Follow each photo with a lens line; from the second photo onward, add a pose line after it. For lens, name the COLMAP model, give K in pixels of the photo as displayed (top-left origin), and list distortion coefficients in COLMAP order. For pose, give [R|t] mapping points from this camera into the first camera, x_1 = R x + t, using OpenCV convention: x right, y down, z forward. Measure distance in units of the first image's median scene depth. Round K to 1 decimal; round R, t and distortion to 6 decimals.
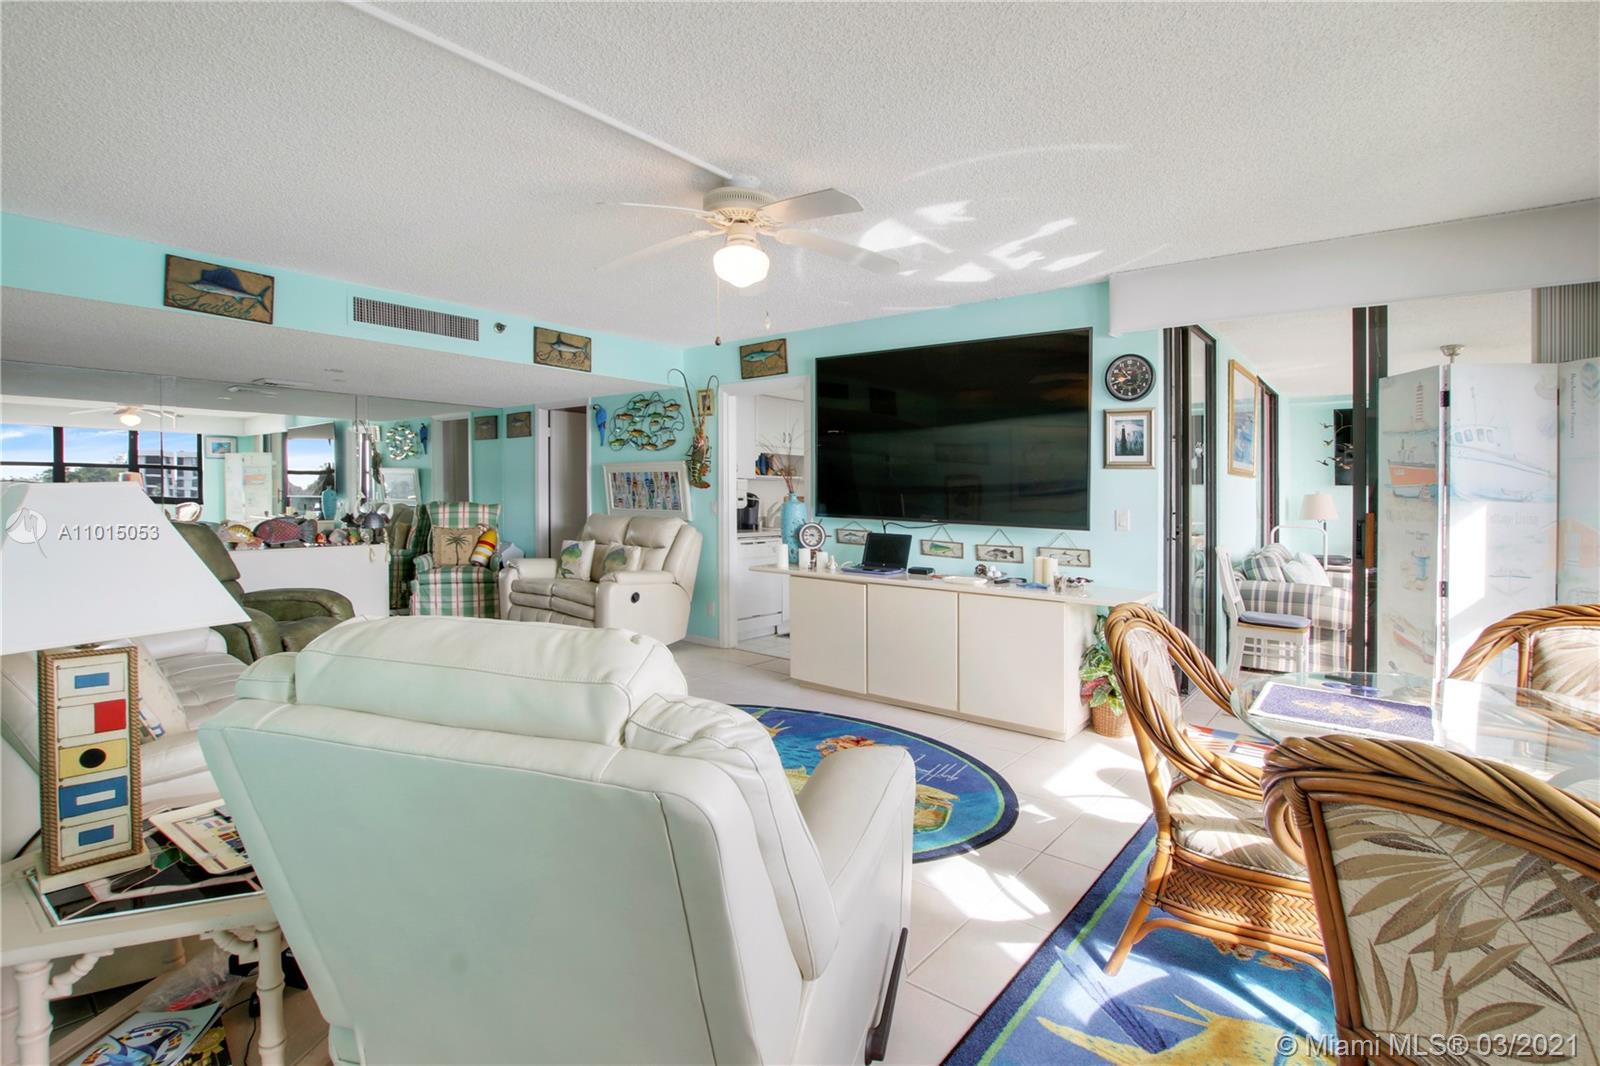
lens RADIAL K [[766.0, 0, 801.5], [0, 766.0, 495.8], [0, 0, 1]] dist [-0.013118, 0.000220]
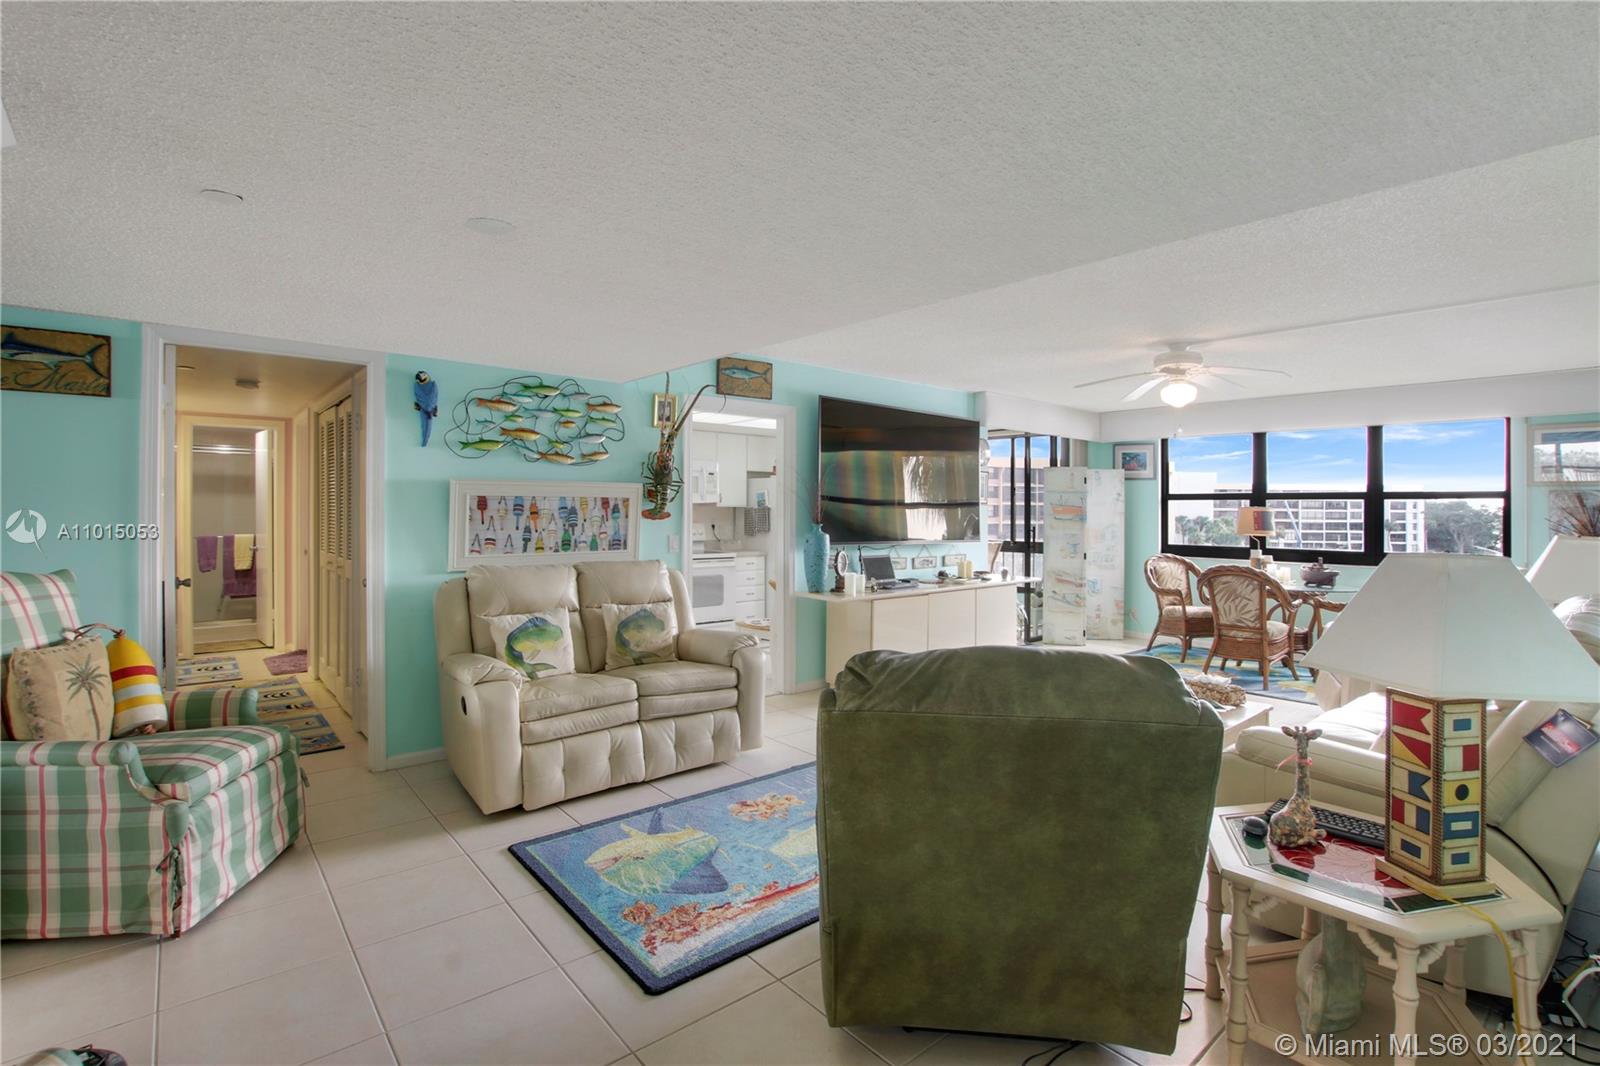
lens RADIAL K [[734.8, 0, 798.6], [0, 734.8, 508.1], [0, 0, 1]] dist [-0.034157, 0.000424]
pose [[0.183913, -0.002874, 0.982938, -0.835813], [0.005477, 0.999983, 0.001899, -0.022391], [-0.982927, 0.005035, 0.183926, 0.720319]]
